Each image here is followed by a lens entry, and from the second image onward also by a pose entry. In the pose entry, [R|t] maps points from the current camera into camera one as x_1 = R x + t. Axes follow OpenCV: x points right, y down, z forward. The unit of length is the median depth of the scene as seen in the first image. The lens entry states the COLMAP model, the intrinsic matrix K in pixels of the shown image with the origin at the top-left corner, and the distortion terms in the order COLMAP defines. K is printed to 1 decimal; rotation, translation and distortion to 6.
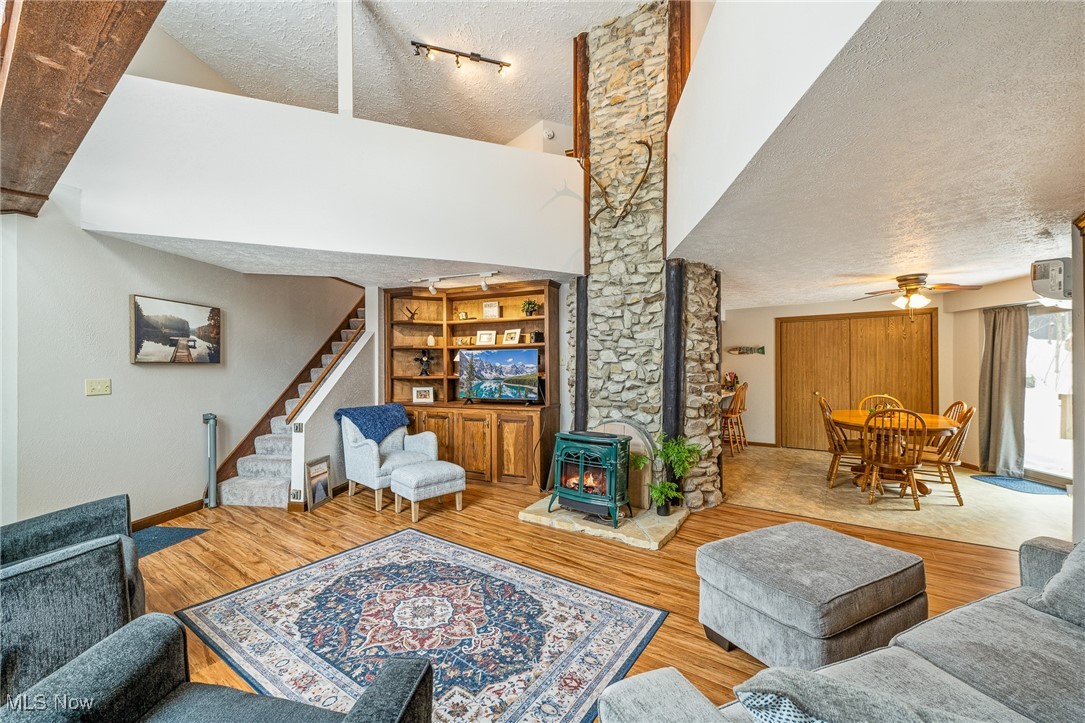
lens RADIAL K [[421.4, 0, 555.6], [0, 421.4, 365.2], [0, 0, 1]] dist [0.001122, 0.000107]
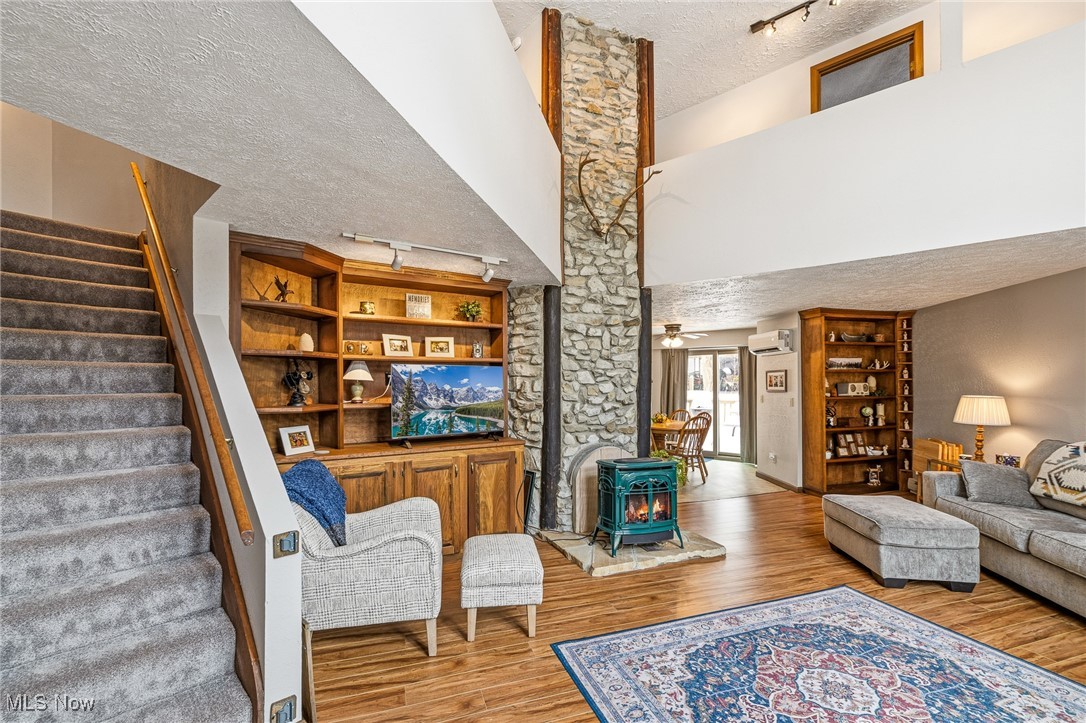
lens RADIAL K [[442.1, 0, 524.4], [0, 442.1, 380.7], [0, 0, 1]] dist [0.000059, 0.000118]
pose [[0.612454, 0.006657, 0.790478, -0.773839], [-0.005294, 0.999977, -0.004319, -0.009470], [-0.790489, -0.001539, 0.612475, 0.534096]]
